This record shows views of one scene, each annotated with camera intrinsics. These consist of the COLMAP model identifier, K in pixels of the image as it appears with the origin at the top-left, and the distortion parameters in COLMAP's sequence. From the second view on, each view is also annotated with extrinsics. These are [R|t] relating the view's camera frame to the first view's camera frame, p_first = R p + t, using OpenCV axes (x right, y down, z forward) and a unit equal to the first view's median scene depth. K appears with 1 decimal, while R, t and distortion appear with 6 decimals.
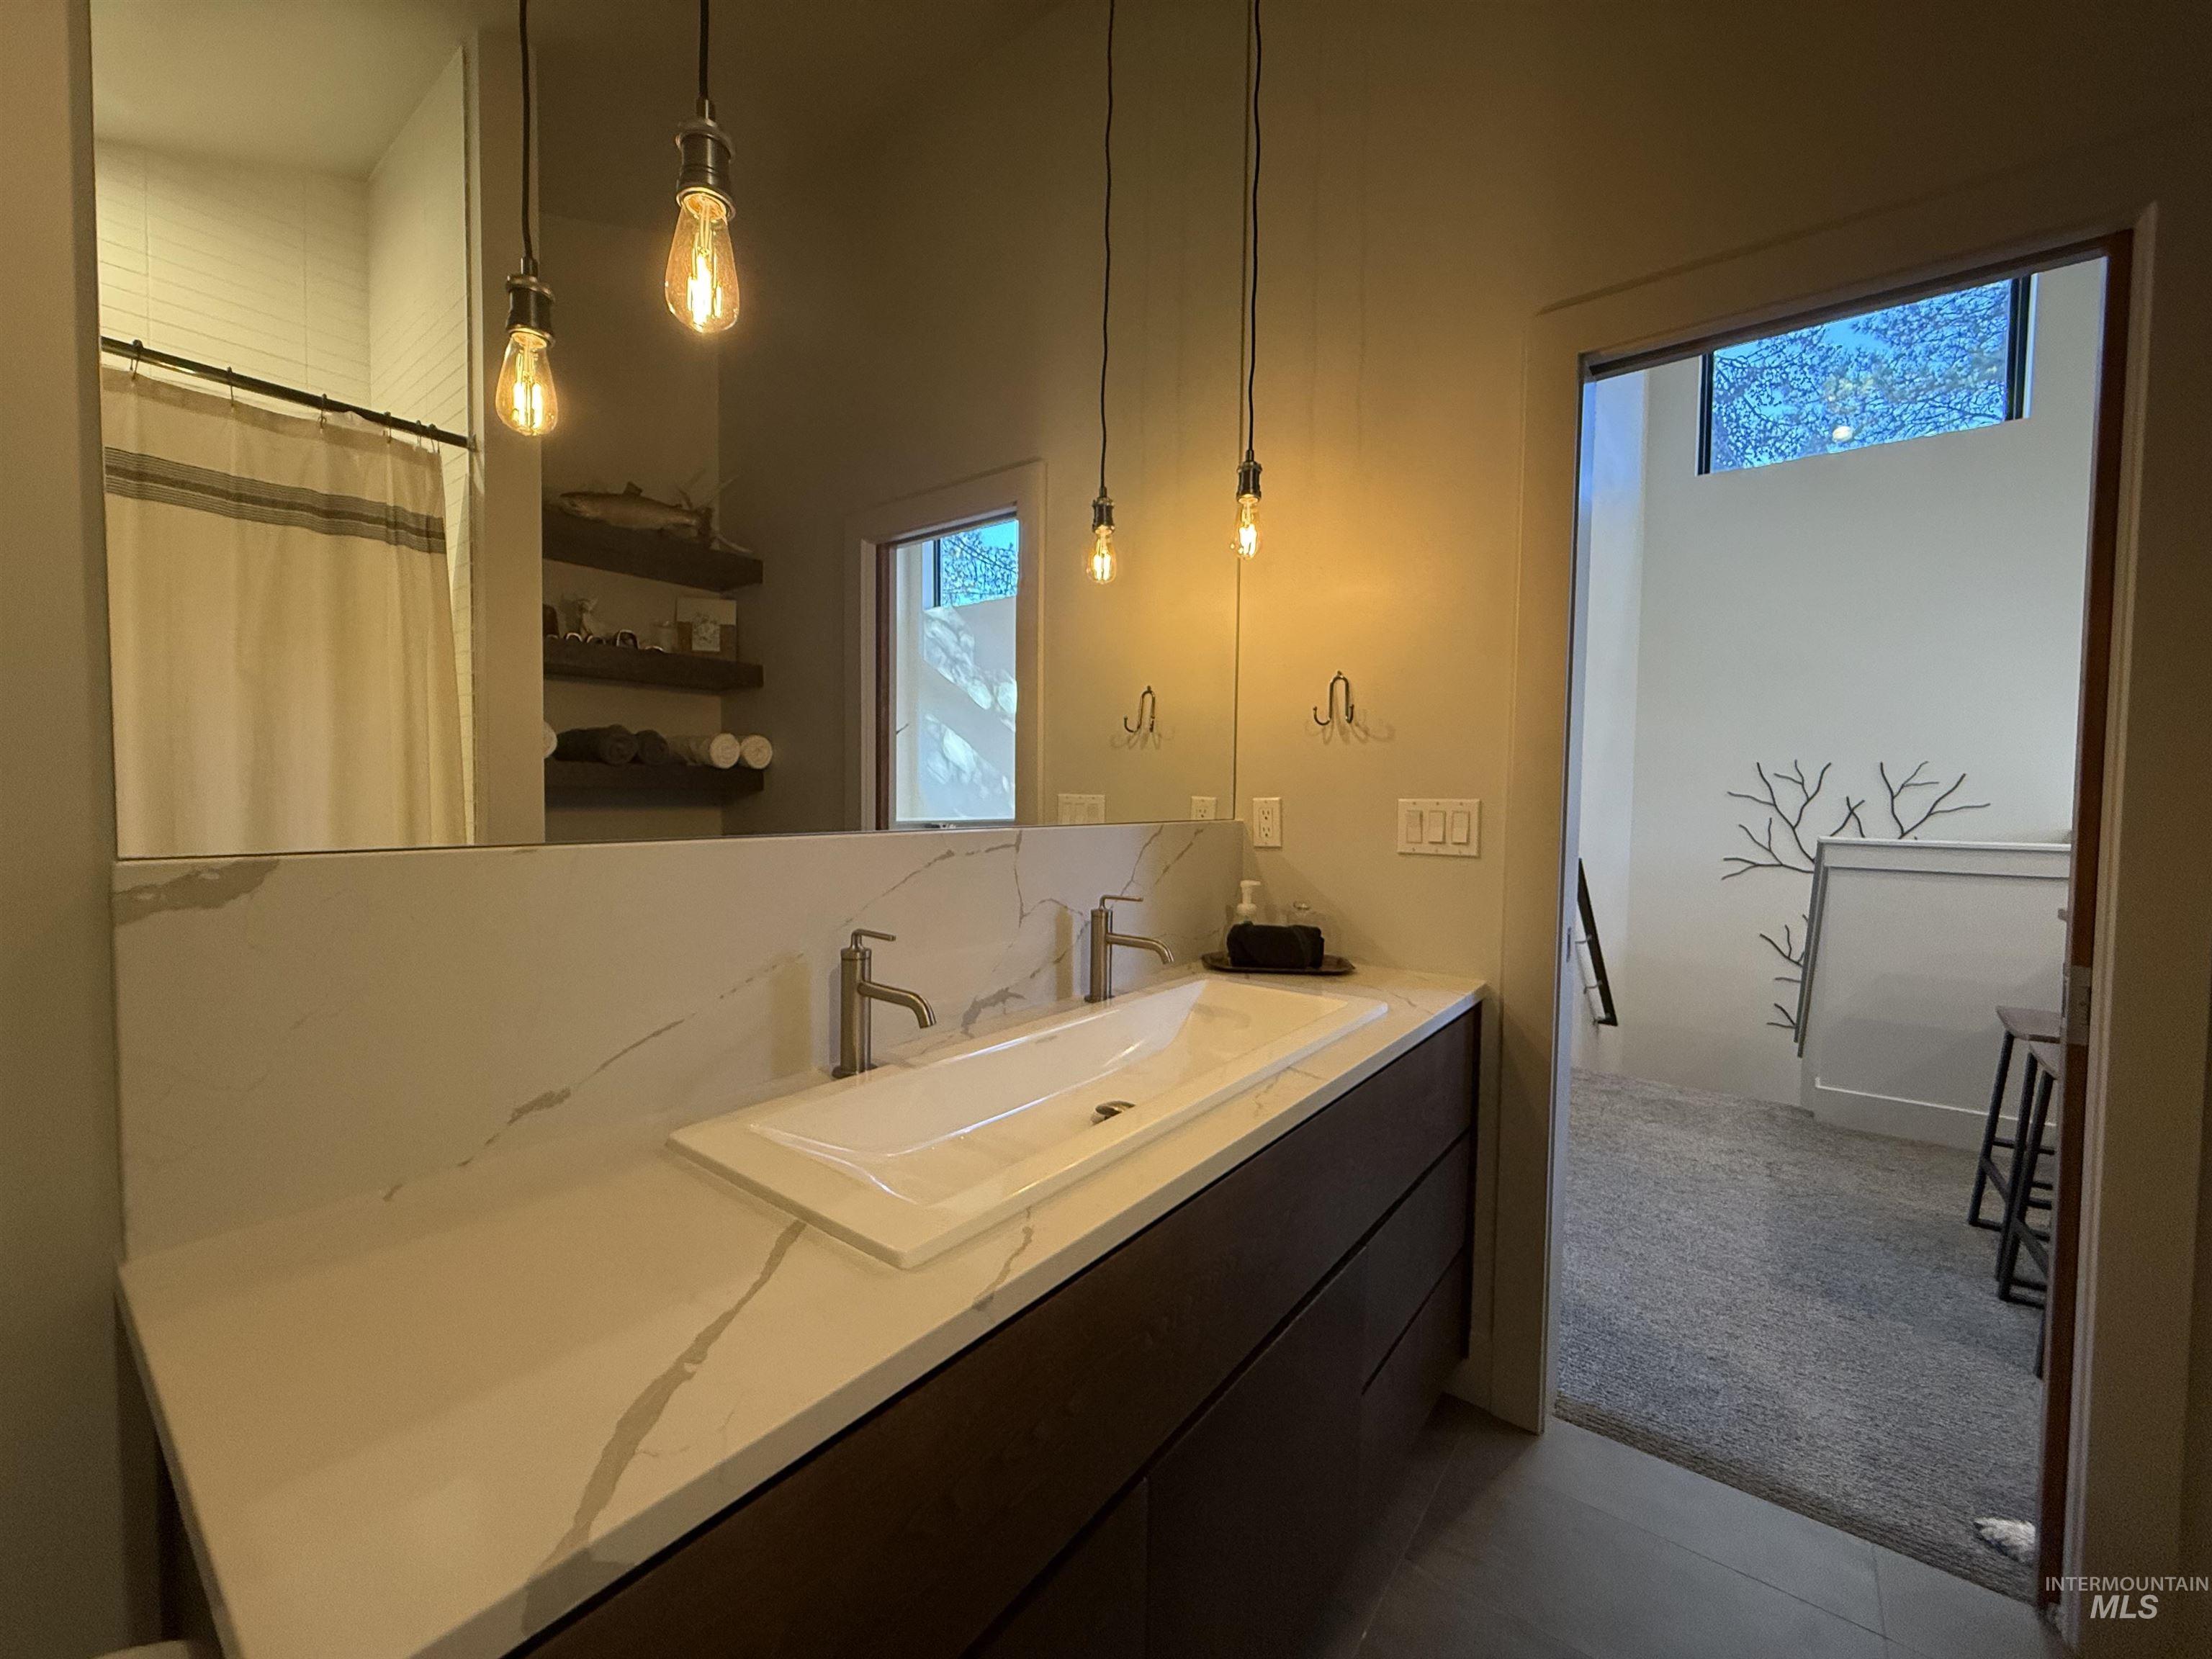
lens RADIAL K [[879.3, 0, 1112.8], [0, 879.3, 830.4], [0, 0, 1]] dist [-0.001178, 0.000552]
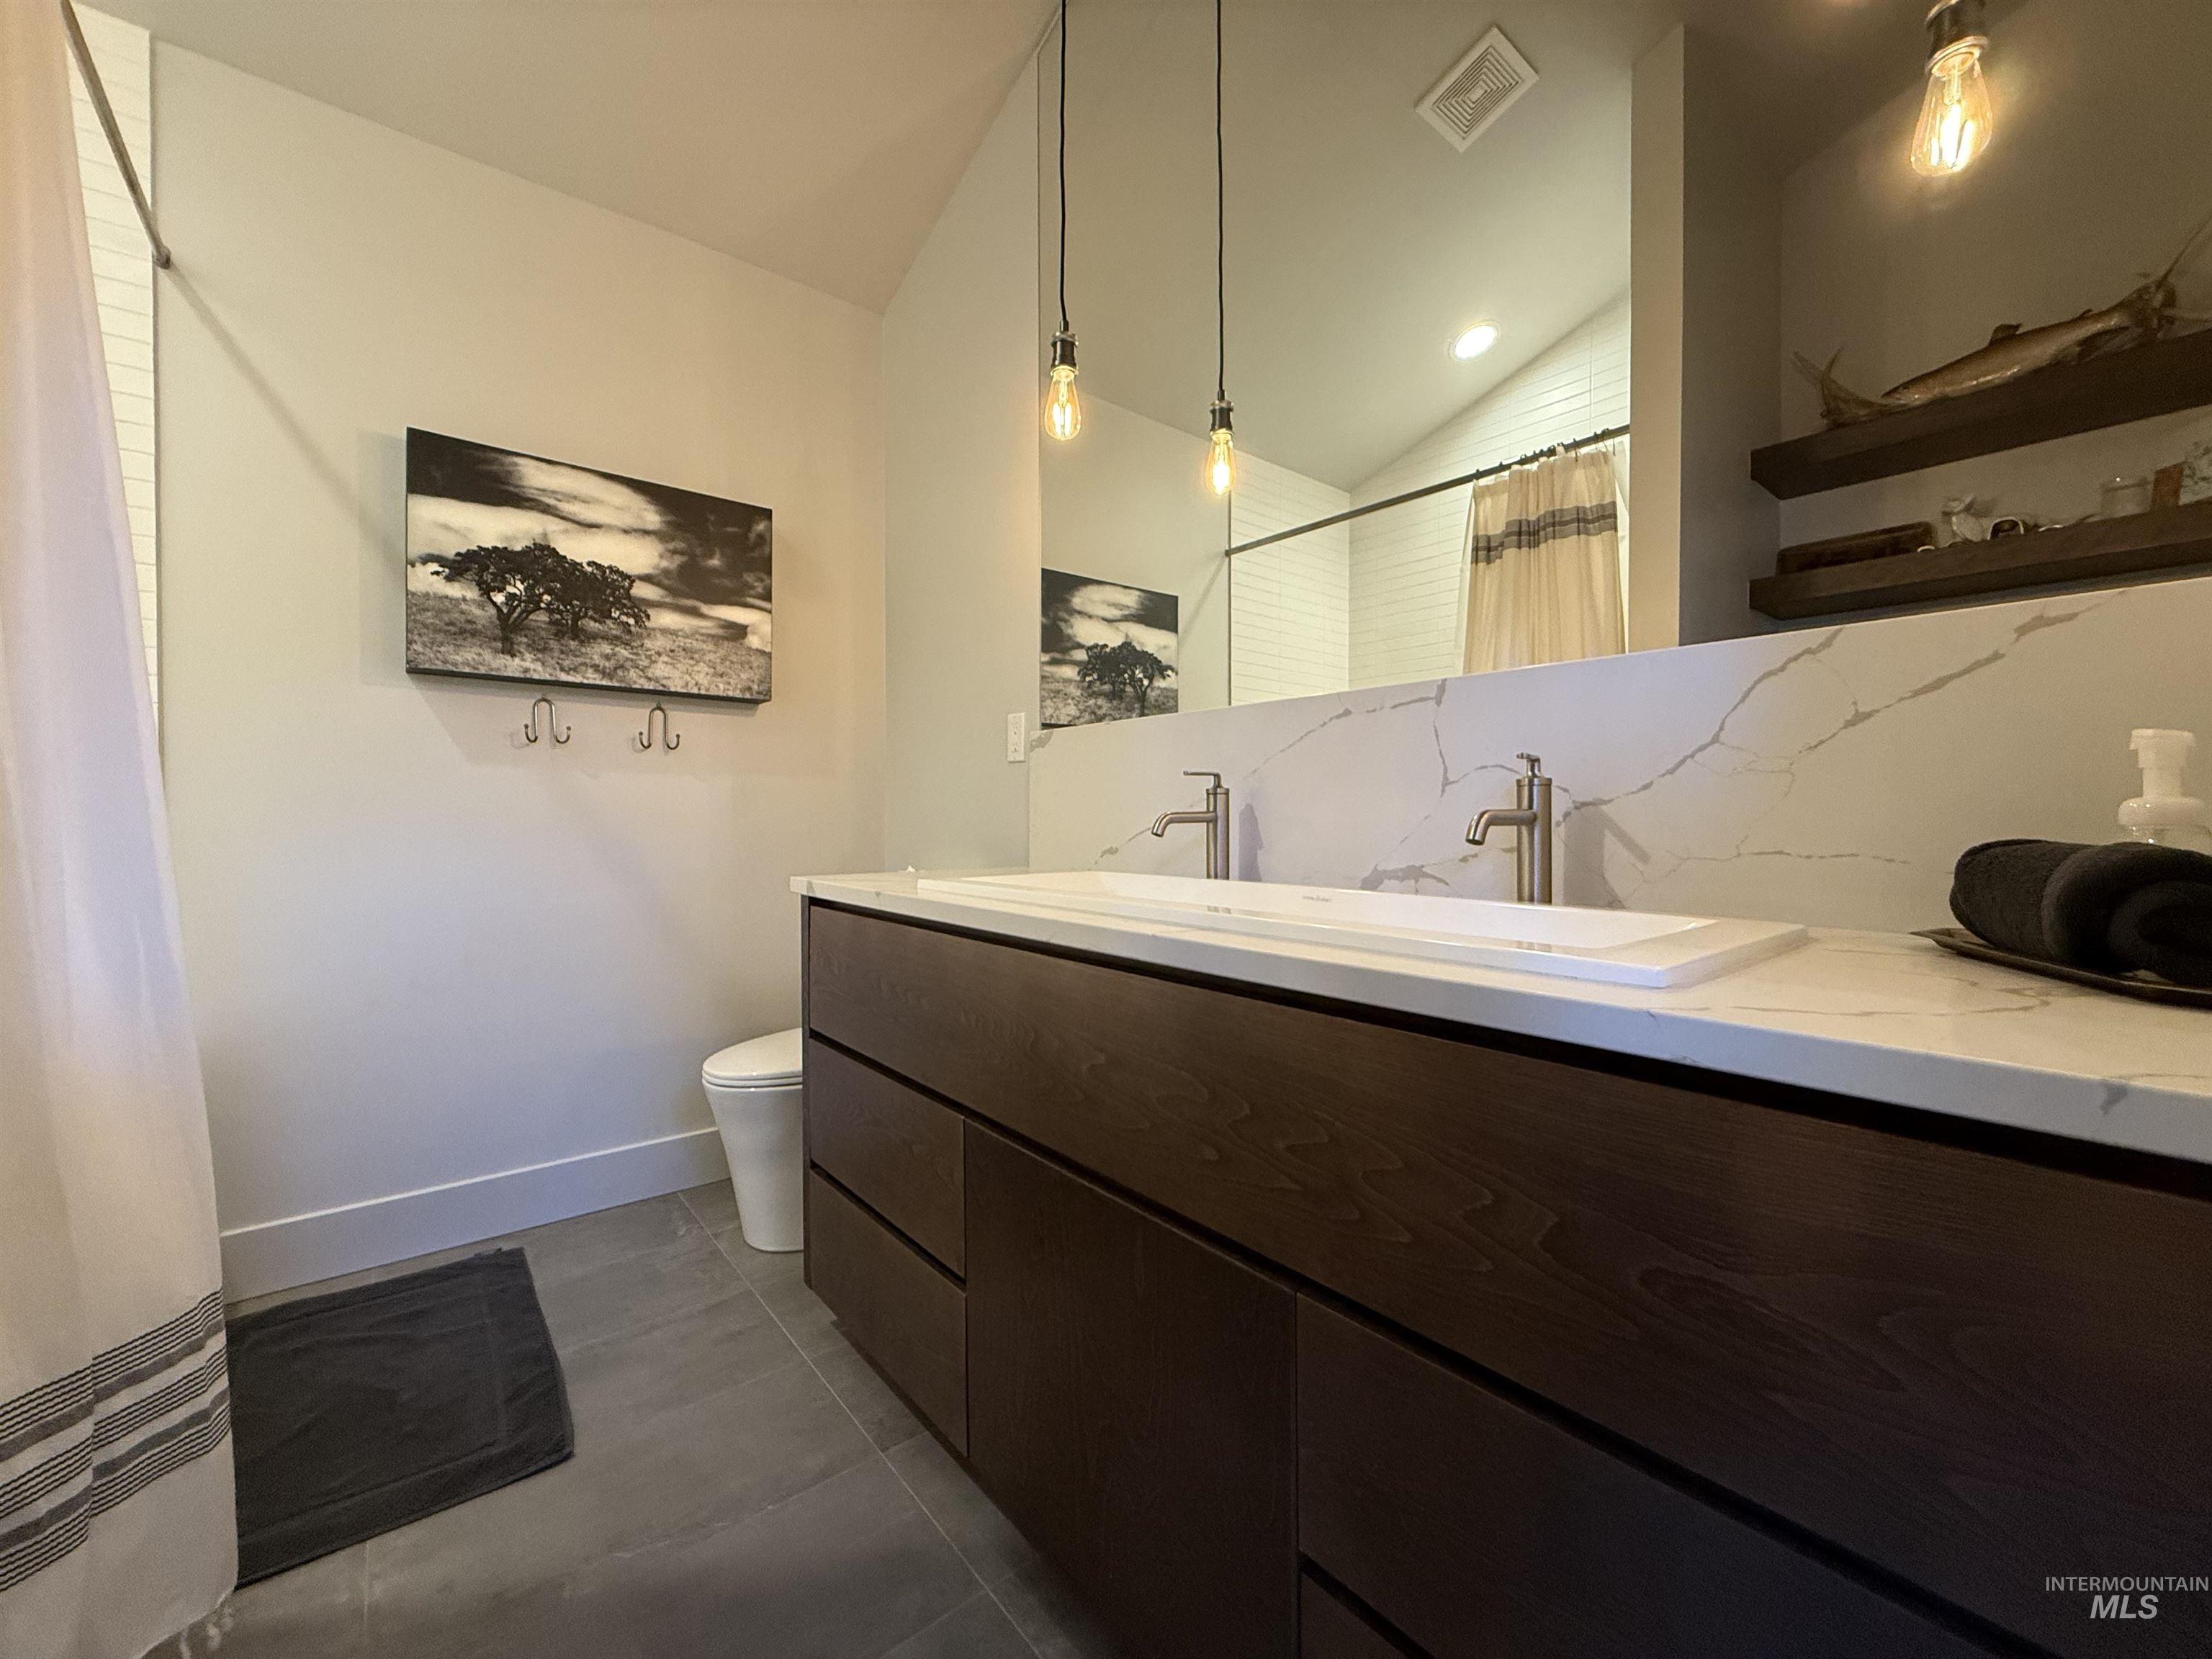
lens RADIAL K [[879.3, 0, 1111.6], [0, 879.3, 826.3], [0, 0, 1]] dist [-0.001178, 0.000552]
pose [[-0.217563, 0.001148, -0.976046, 0.590870], [-0.043079, 0.999014, 0.010778, 0.109237], [0.975095, 0.044392, -0.217299, 0.669952]]
